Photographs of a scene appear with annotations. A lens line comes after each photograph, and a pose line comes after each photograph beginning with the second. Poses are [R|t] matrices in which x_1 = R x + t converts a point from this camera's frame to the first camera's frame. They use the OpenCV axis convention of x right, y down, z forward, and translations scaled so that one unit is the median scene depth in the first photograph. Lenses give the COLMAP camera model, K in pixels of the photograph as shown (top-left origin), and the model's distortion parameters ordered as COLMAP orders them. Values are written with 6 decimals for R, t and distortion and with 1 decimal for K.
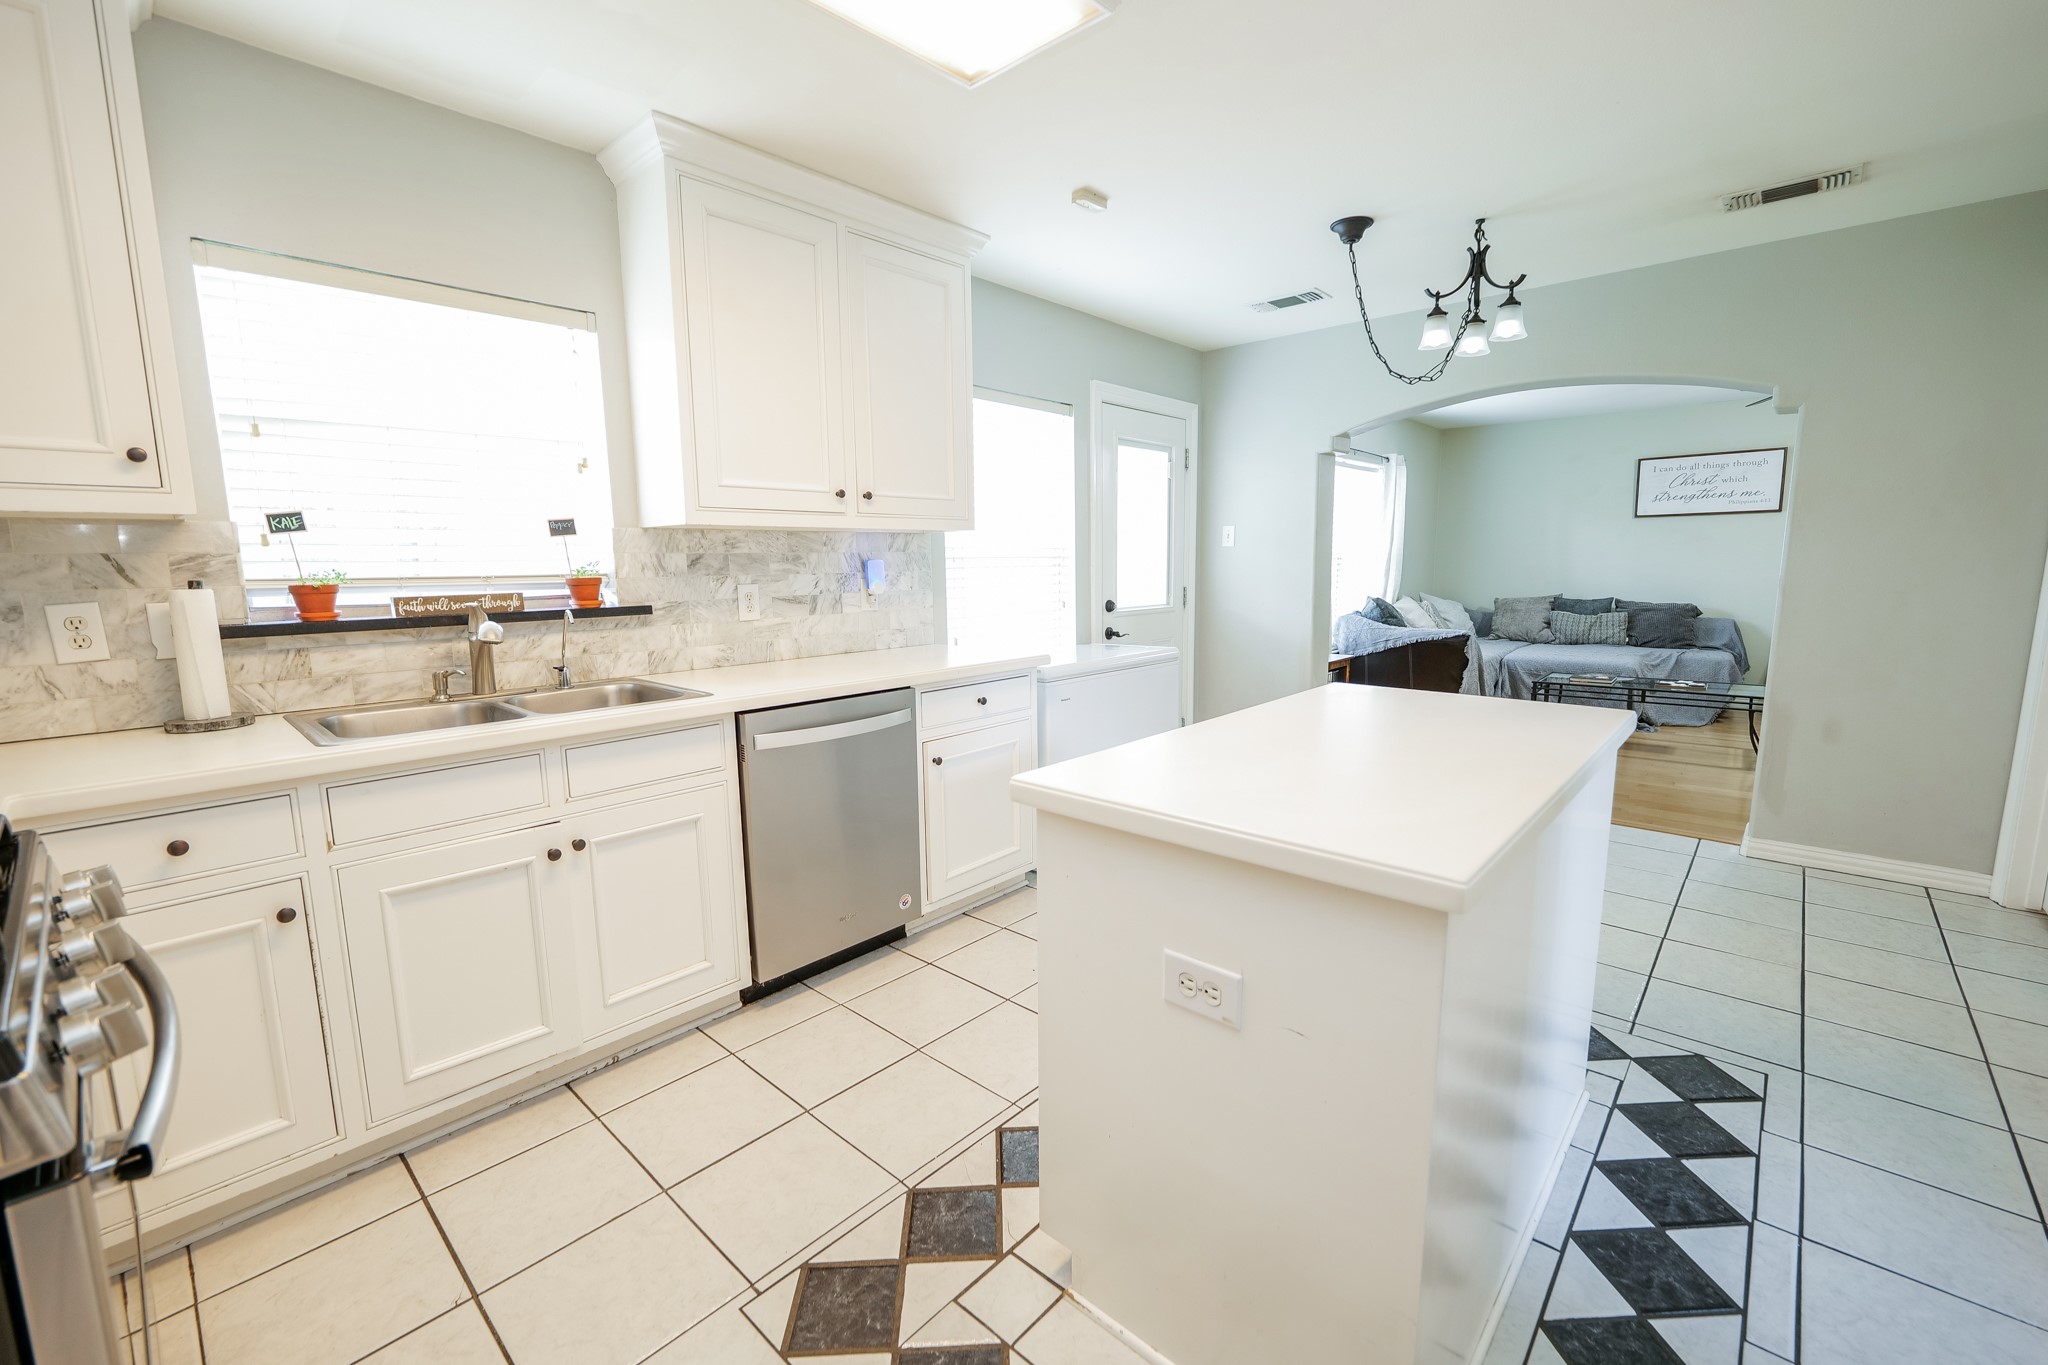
lens RADIAL K [[866.2, 0, 1037.5], [0, 866.2, 675.3], [0, 0, 1]] dist [0.000812, 0.000125]
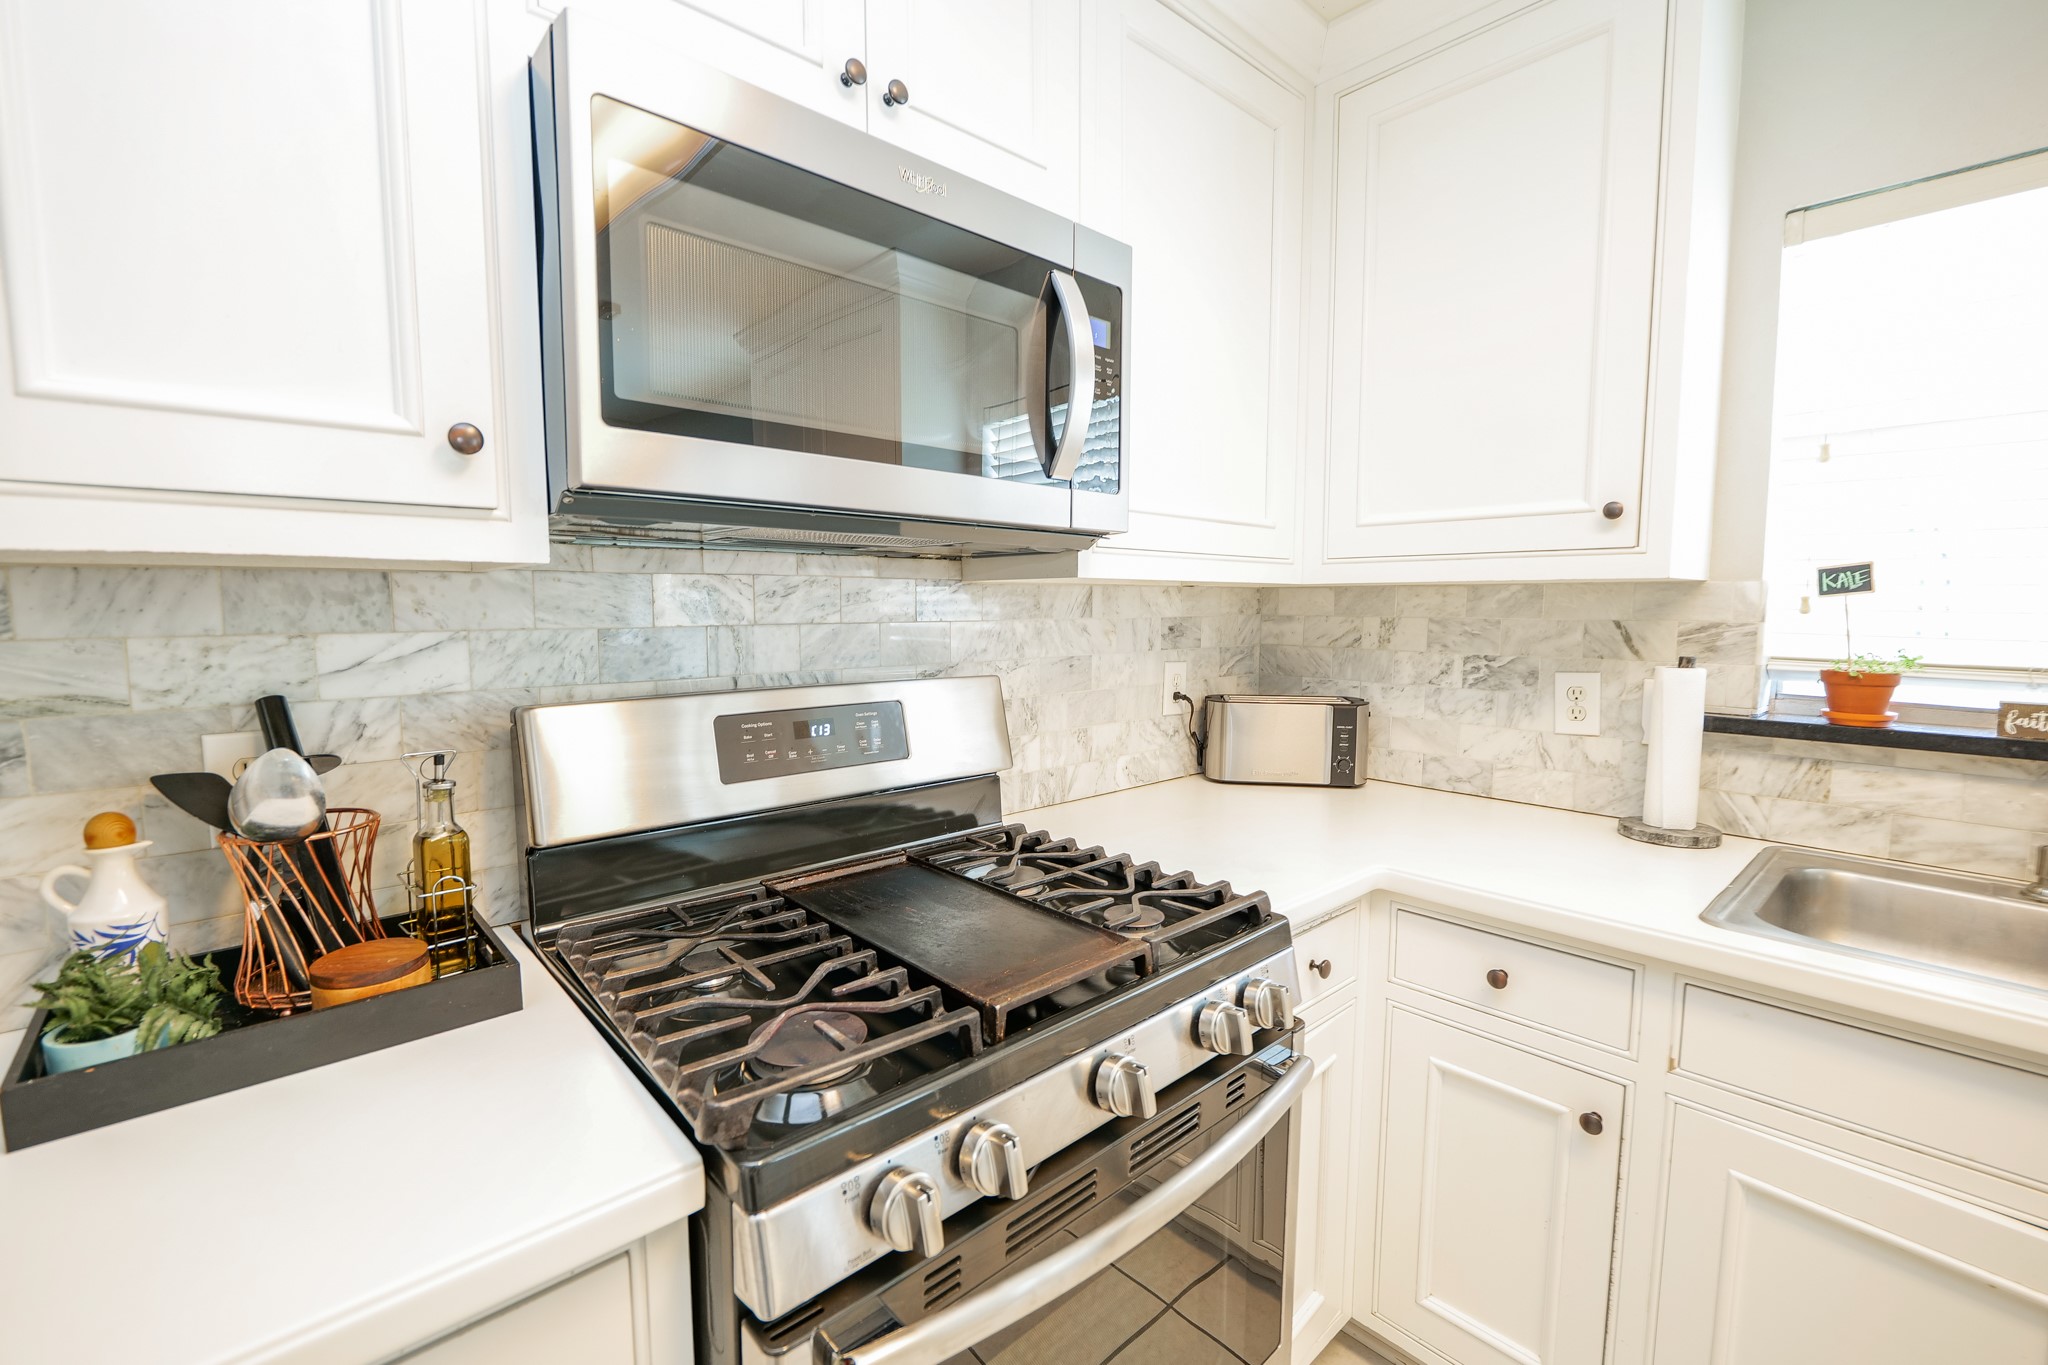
lens RADIAL K [[866.2, 0, 1012.2], [0, 866.2, 677.8], [0, 0, 1]] dist [0.000812, 0.000125]
pose [[-0.108629, 0.100717, -0.988967, -0.101114], [-0.132950, 0.984445, 0.114860, -0.092534], [0.985152, 0.143961, -0.093549, 0.431173]]
